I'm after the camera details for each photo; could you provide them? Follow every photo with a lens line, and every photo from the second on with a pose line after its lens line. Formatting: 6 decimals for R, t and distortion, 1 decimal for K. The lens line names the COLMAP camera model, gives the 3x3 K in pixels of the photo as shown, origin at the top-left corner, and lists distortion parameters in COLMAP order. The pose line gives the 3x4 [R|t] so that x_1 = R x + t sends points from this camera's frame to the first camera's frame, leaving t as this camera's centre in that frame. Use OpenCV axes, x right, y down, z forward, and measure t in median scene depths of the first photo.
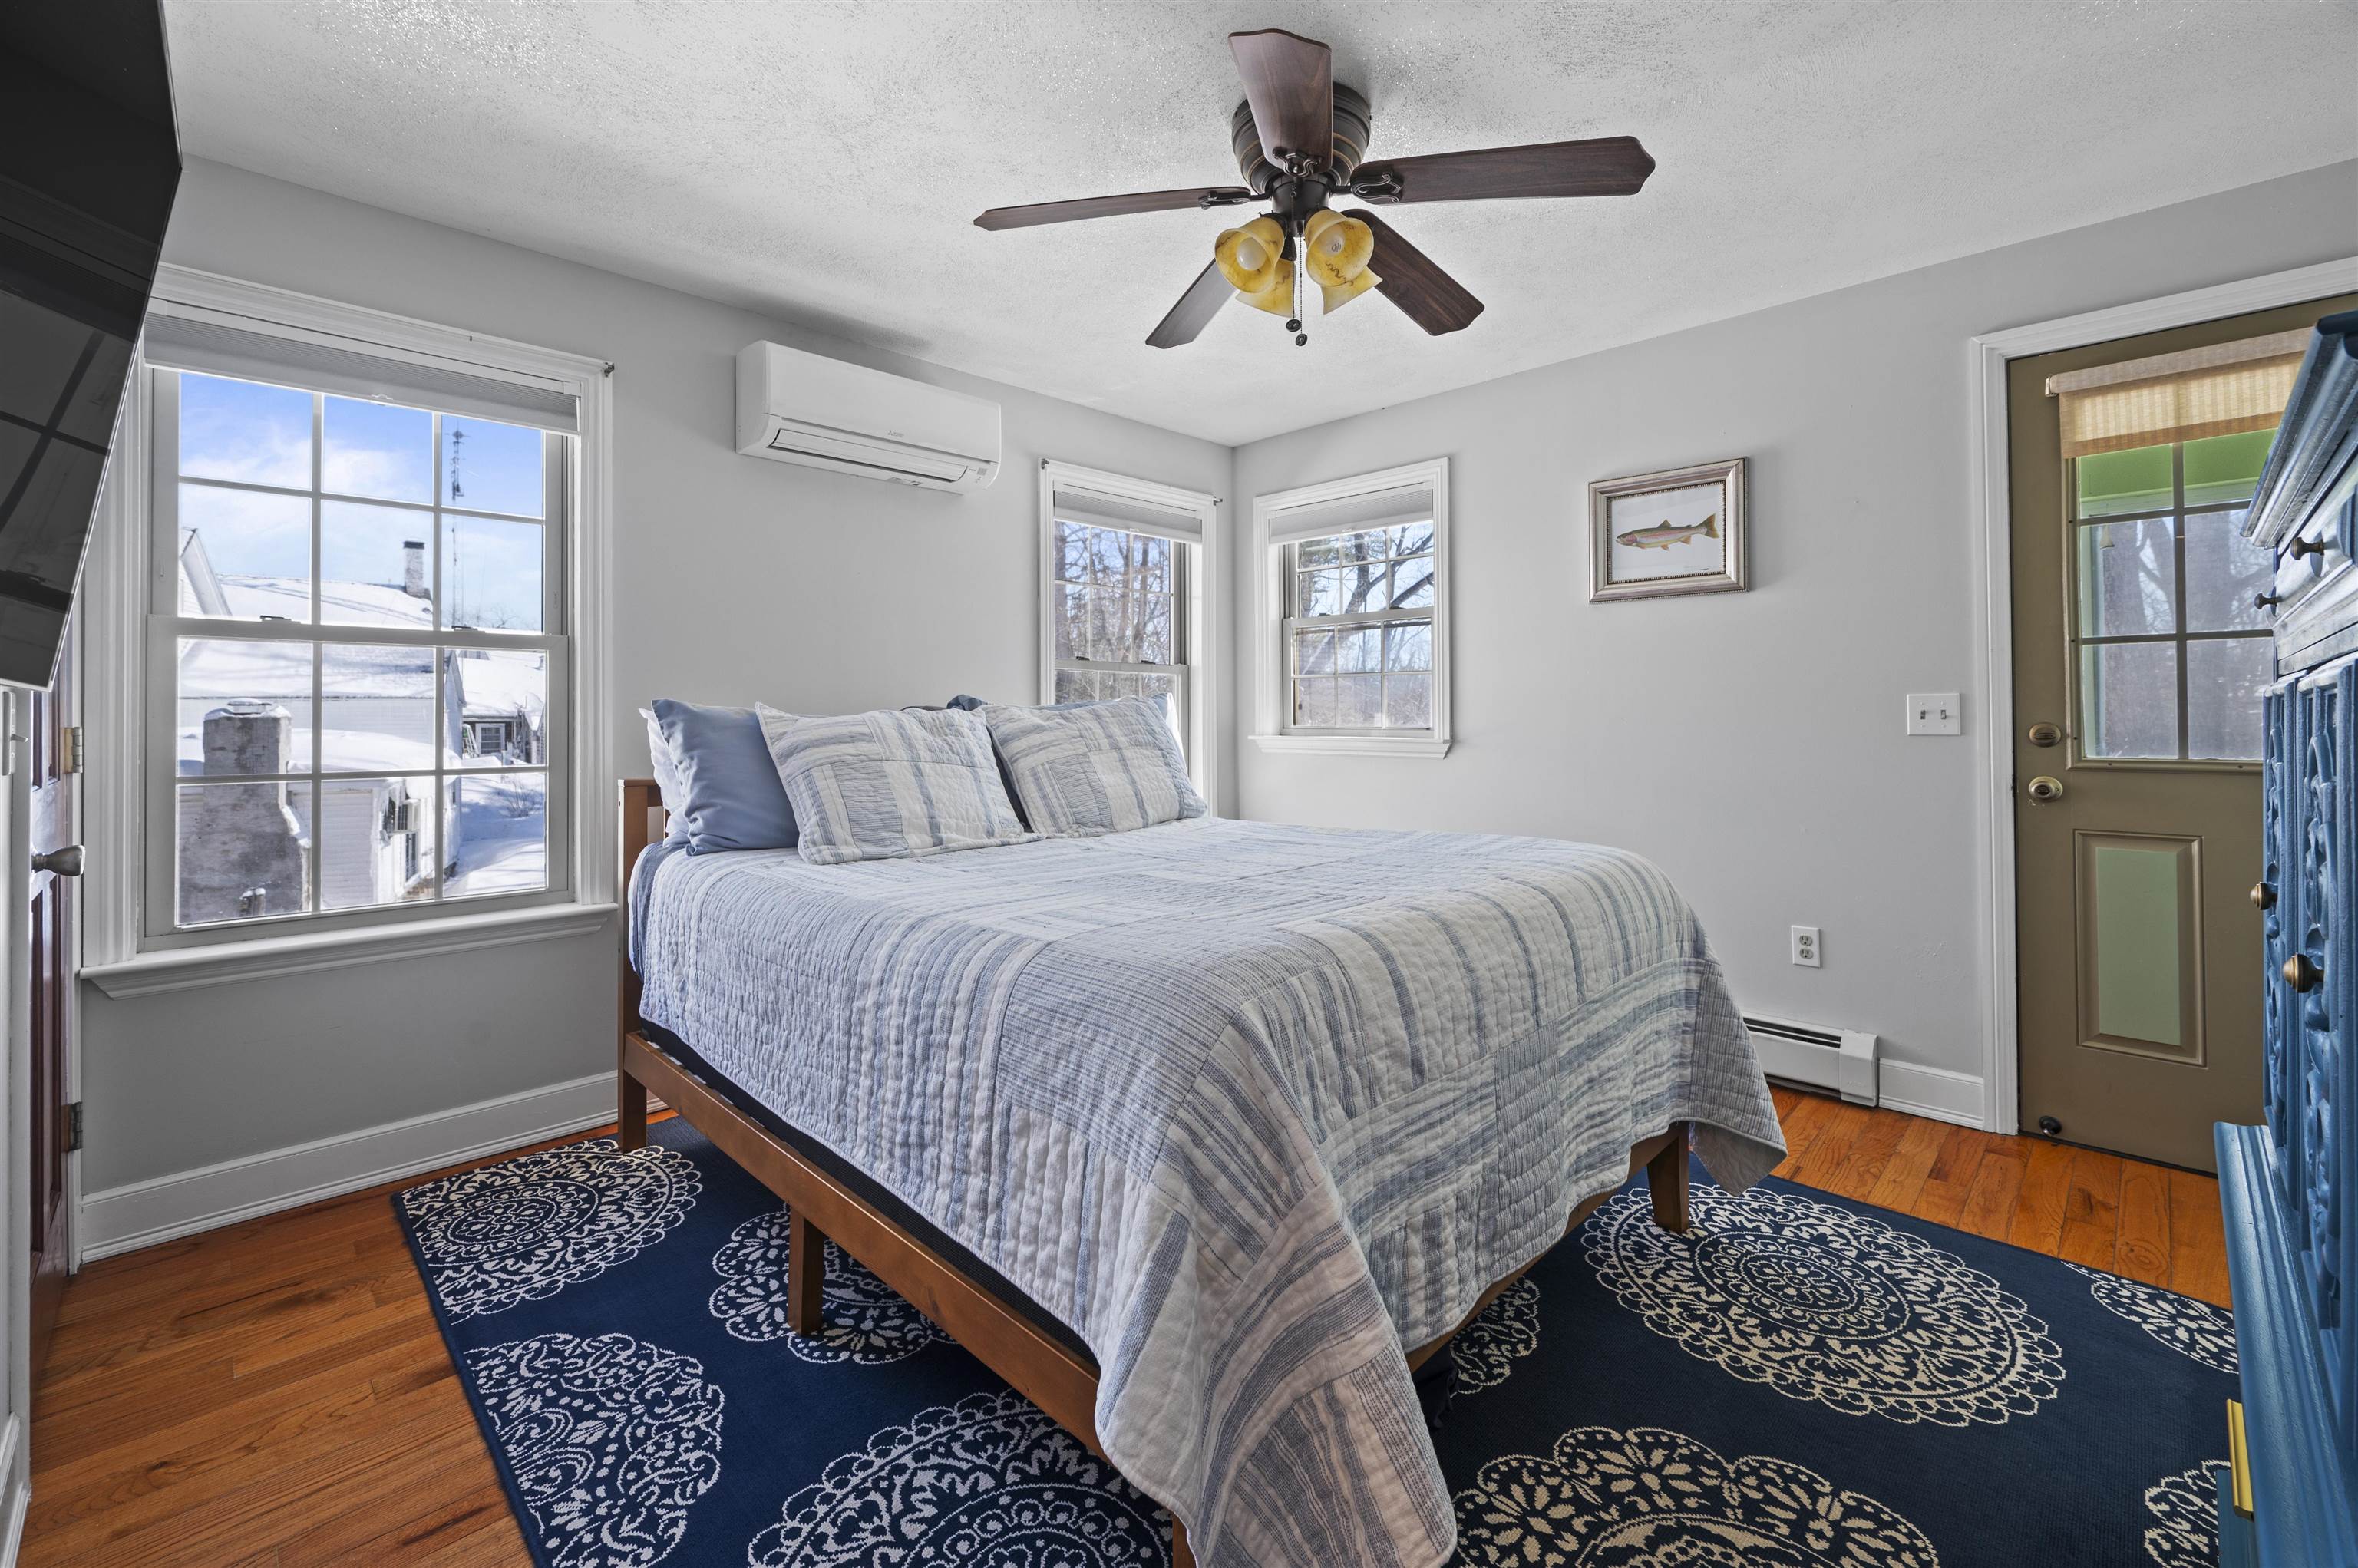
lens RADIAL K [[994.2, 0, 1187.9], [0, 994.2, 710.3], [0, 0, 1]] dist [0.000861, -0.000101]
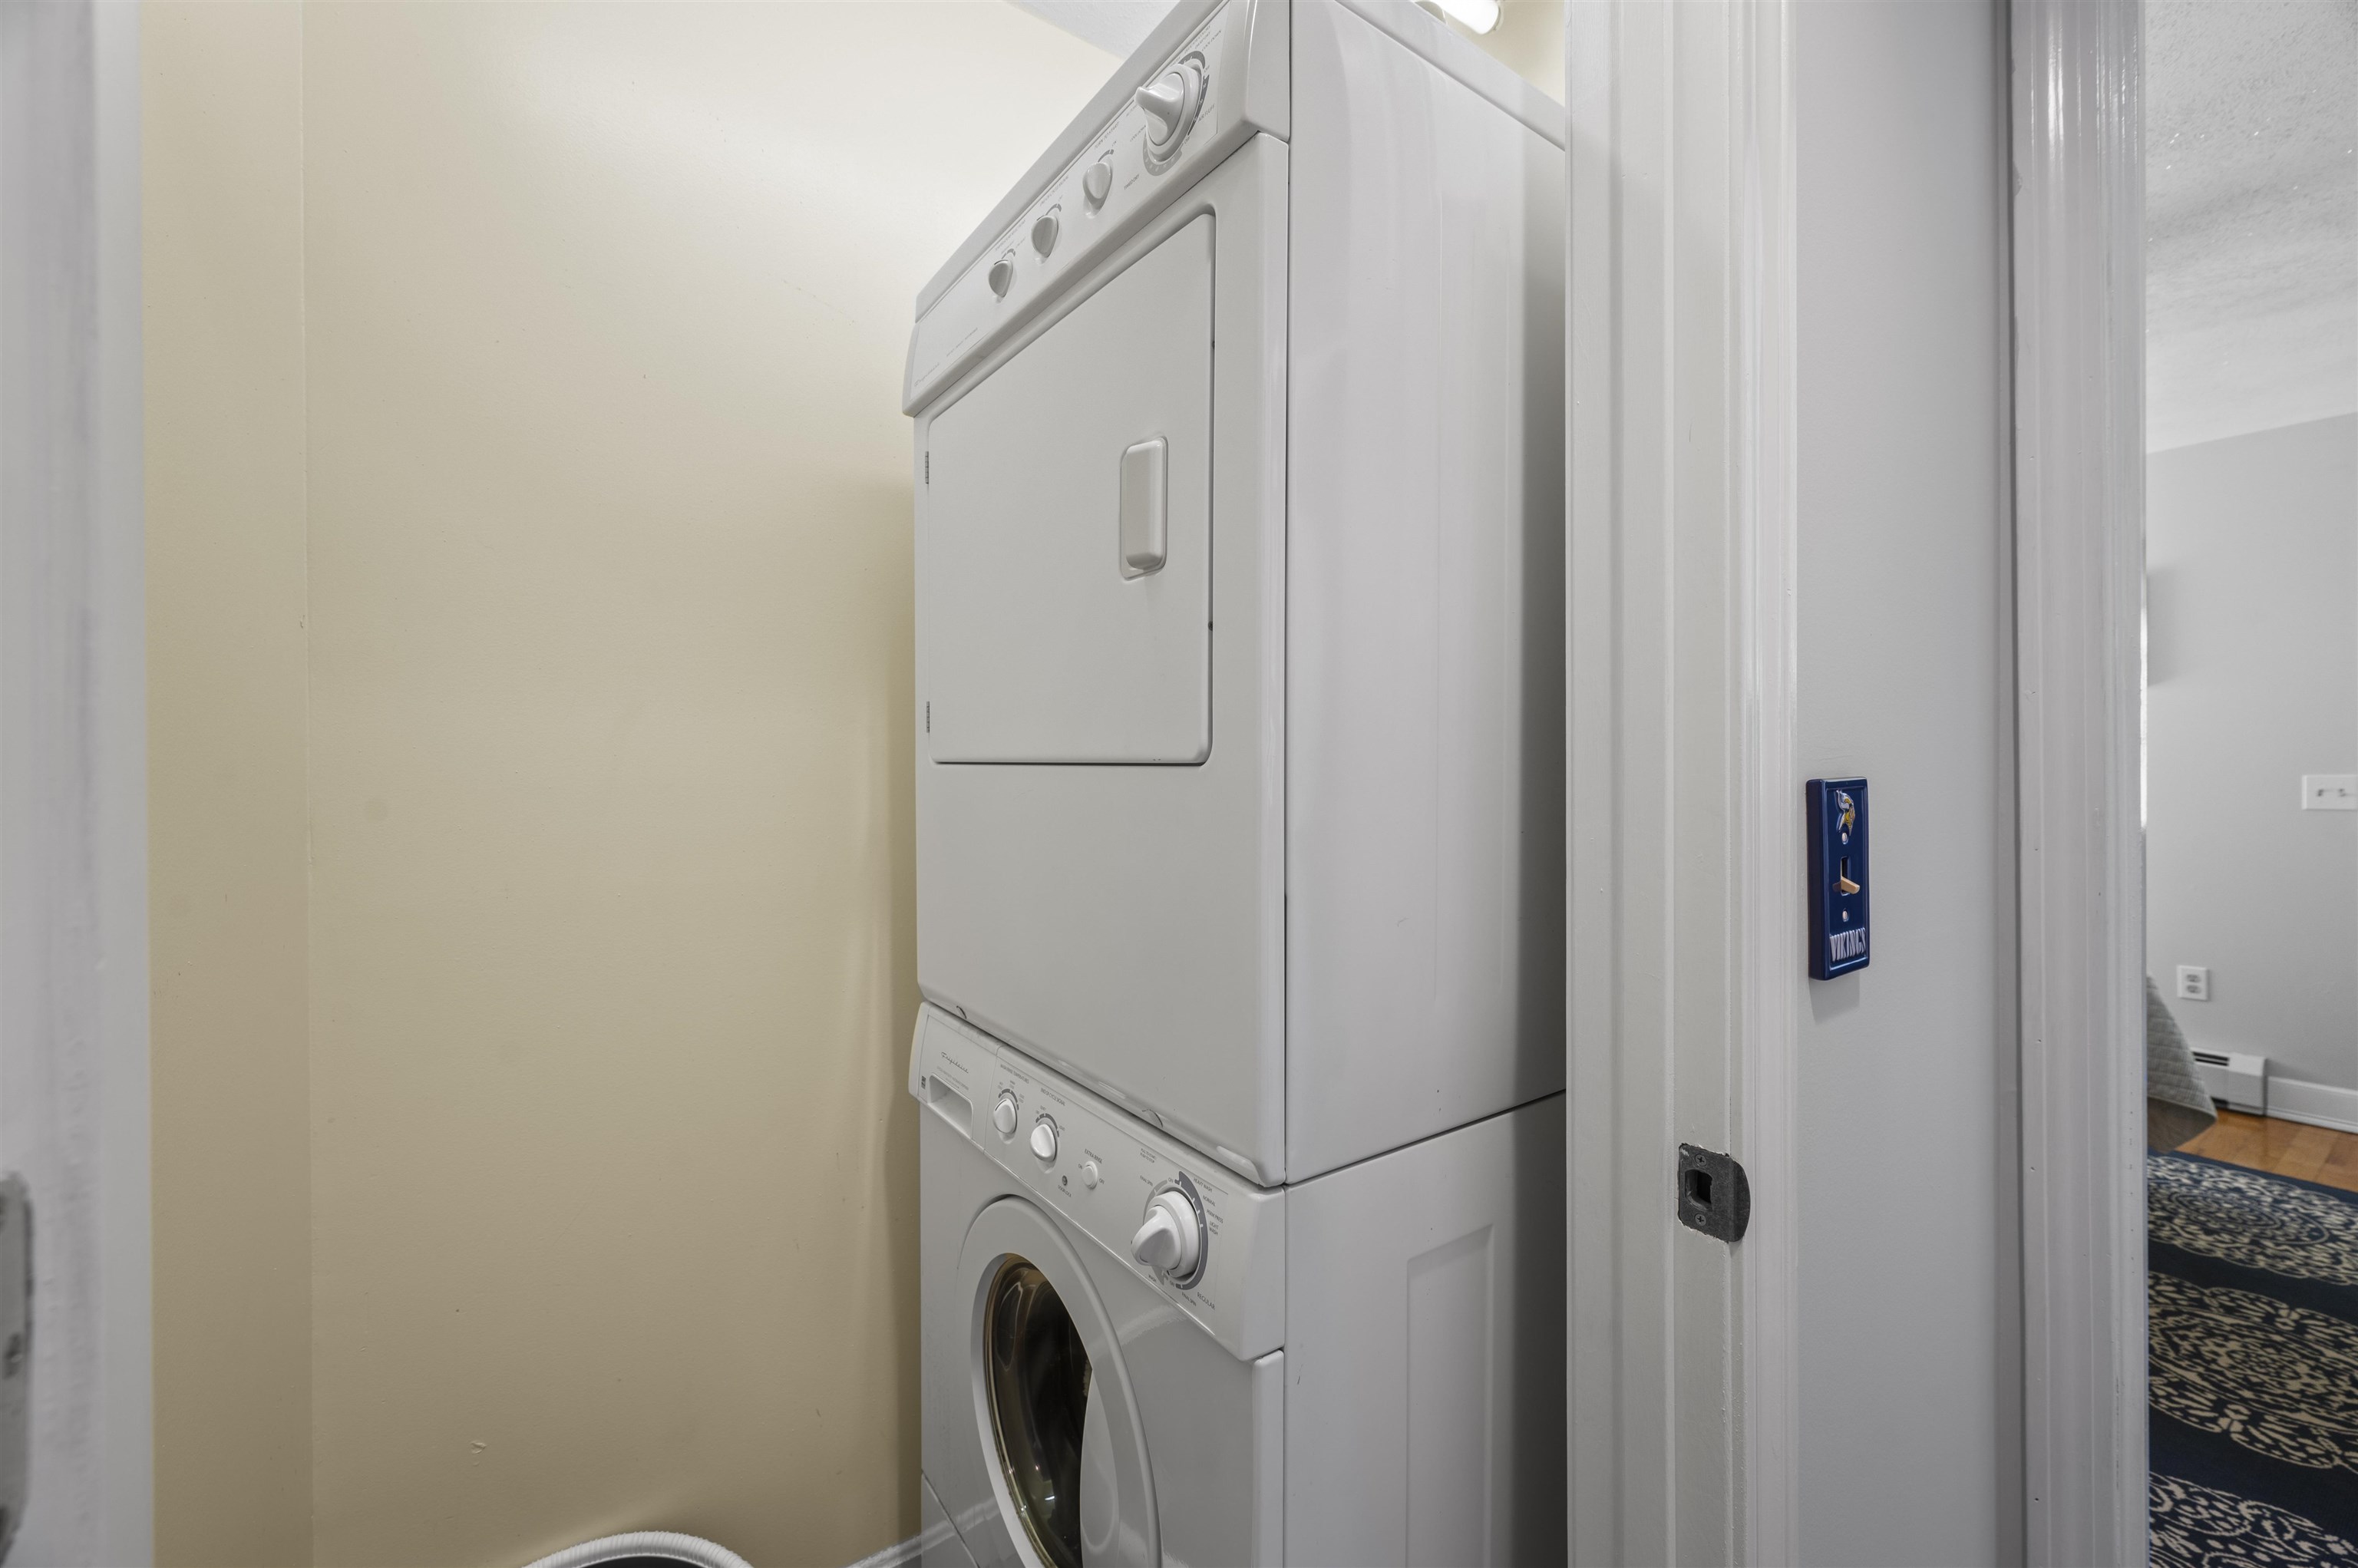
lens RADIAL K [[969.2, 0, 1179.0], [0, 969.2, 784.0], [0, 0, 1]] dist [0.001594, 0.000141]
pose [[0.983495, 0.009231, -0.180698, -0.652935], [-0.005638, 0.999776, 0.020386, -0.036201], [0.180846, -0.019030, 0.983327, -0.649328]]
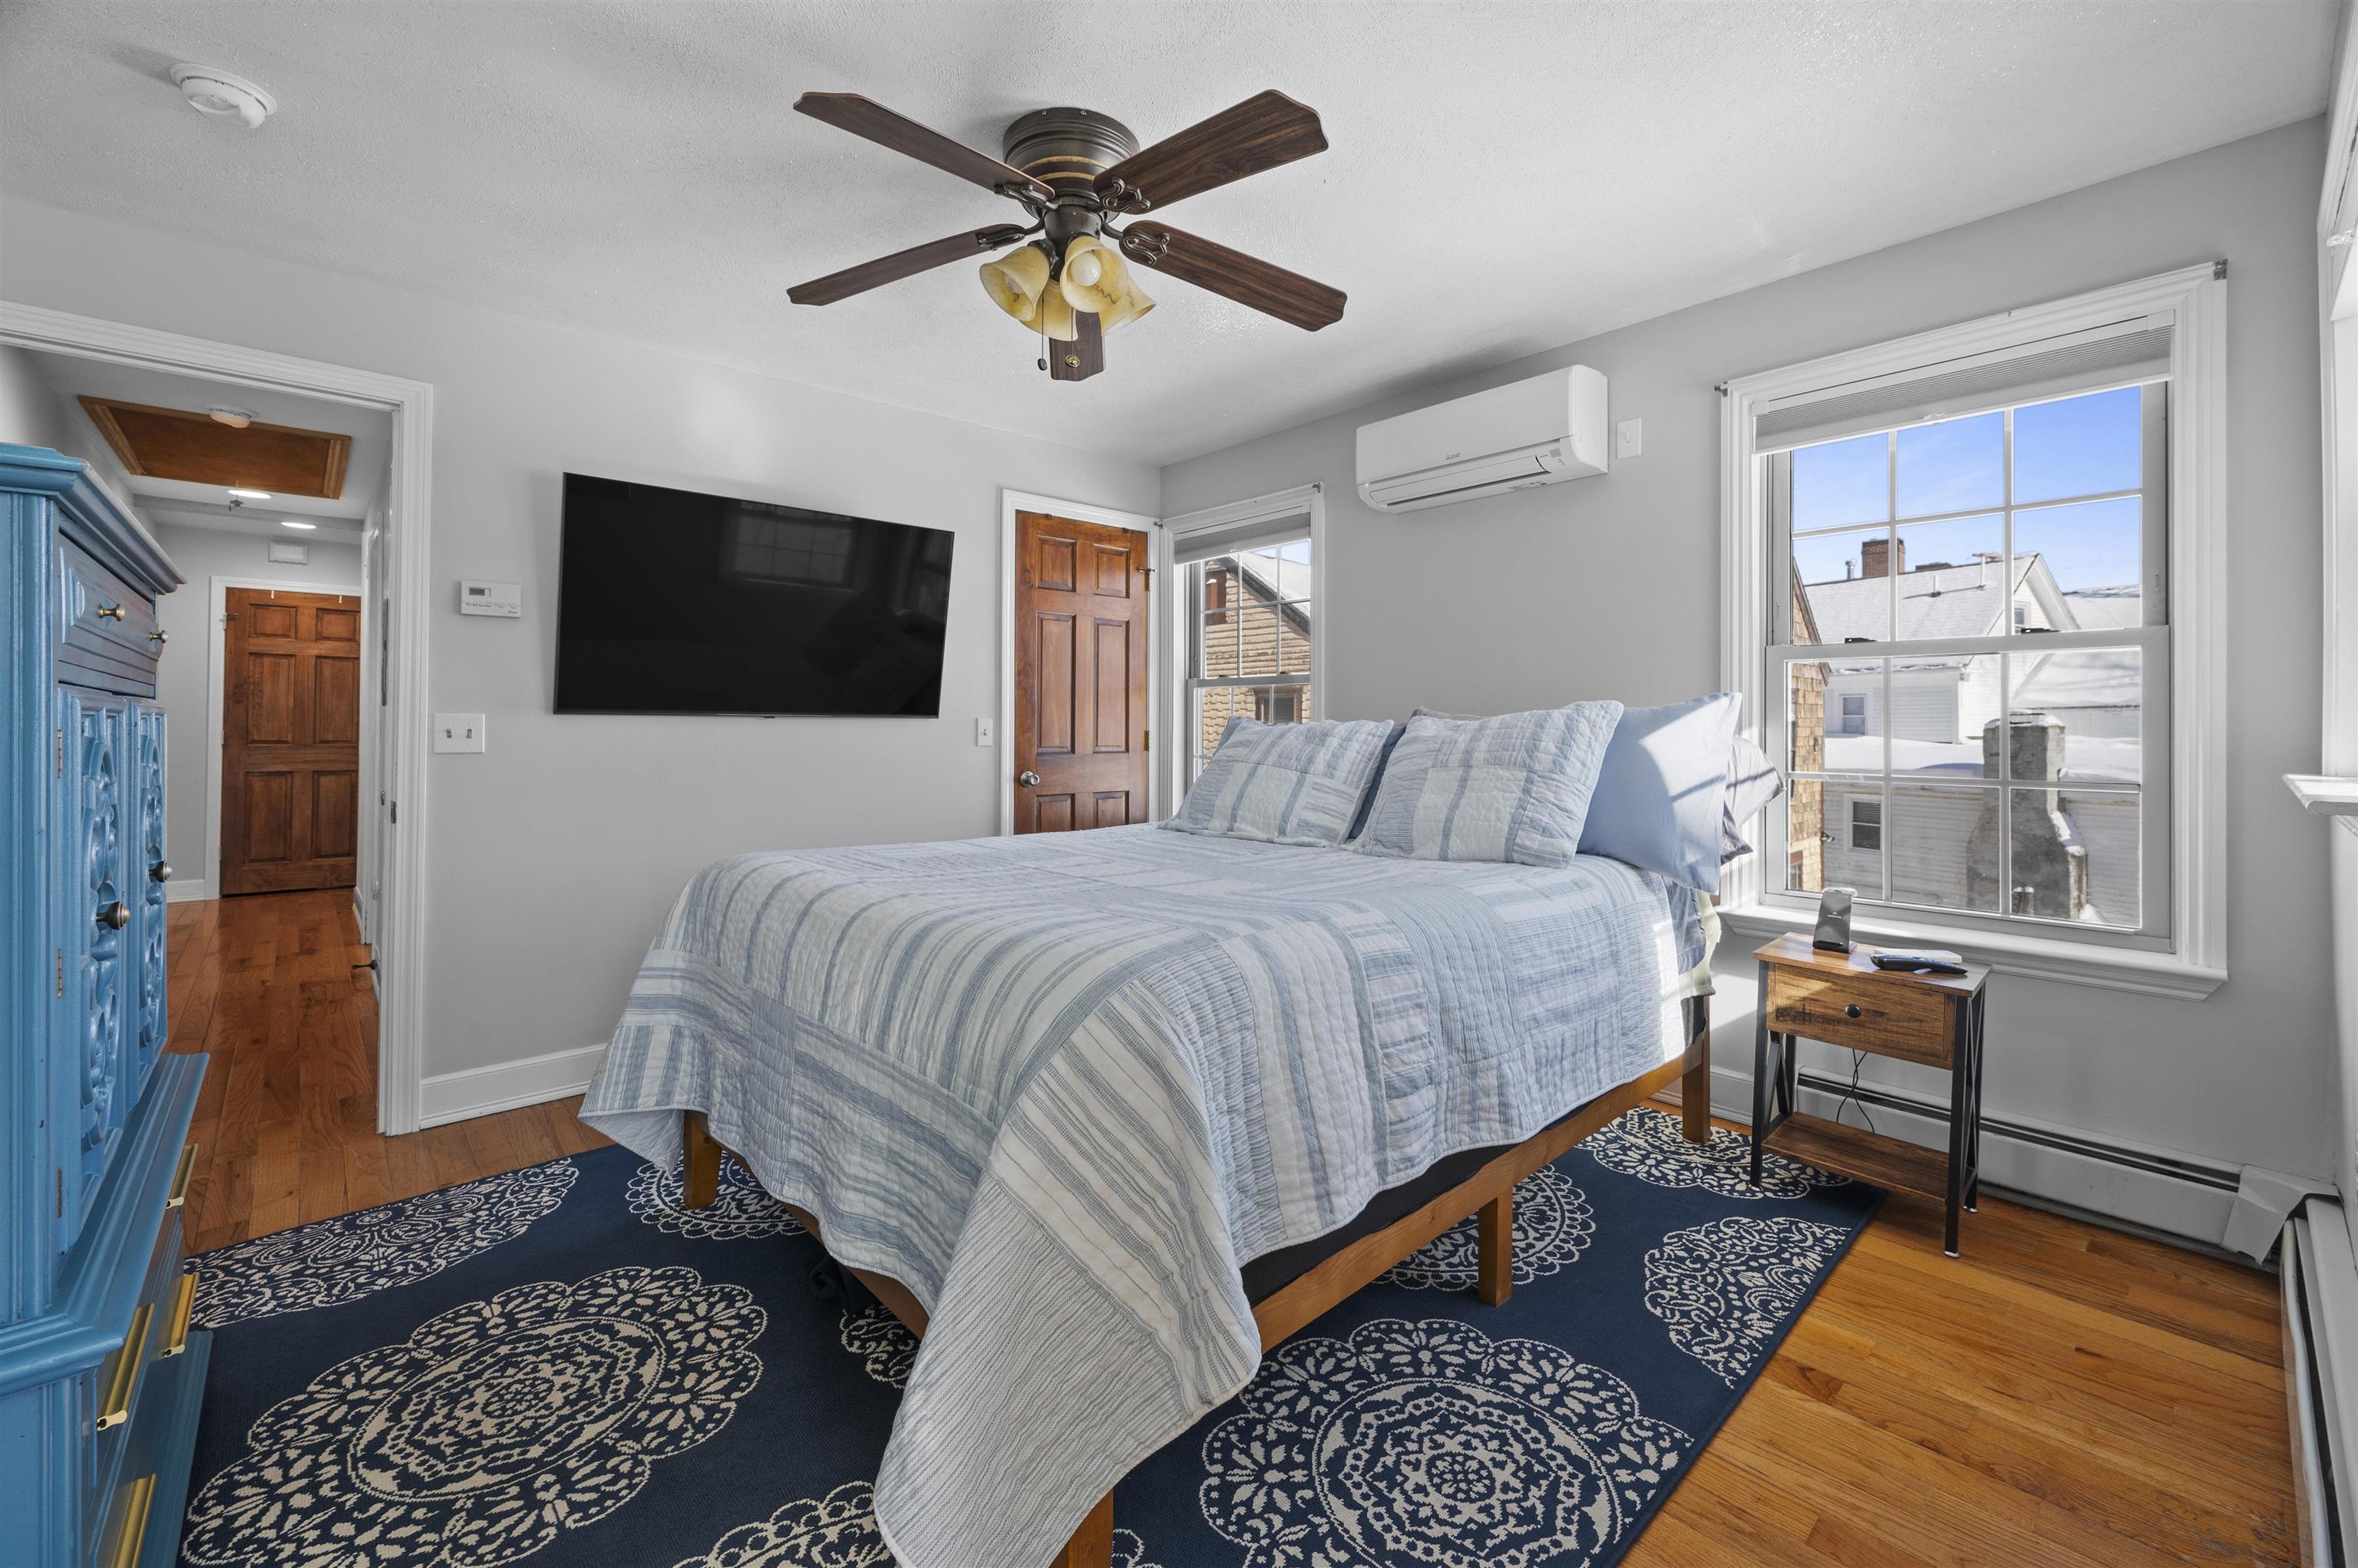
lens RADIAL K [[956.7, 0, 1181.9], [0, 956.7, 724.1], [0, 0, 1]] dist [-0.000704, 0.000228]
pose [[-0.048009, 0.000238, -0.998847, 1.314888], [0.004614, 0.999989, 0.000017, 0.003855], [0.998836, -0.004608, -0.048010, 1.398958]]
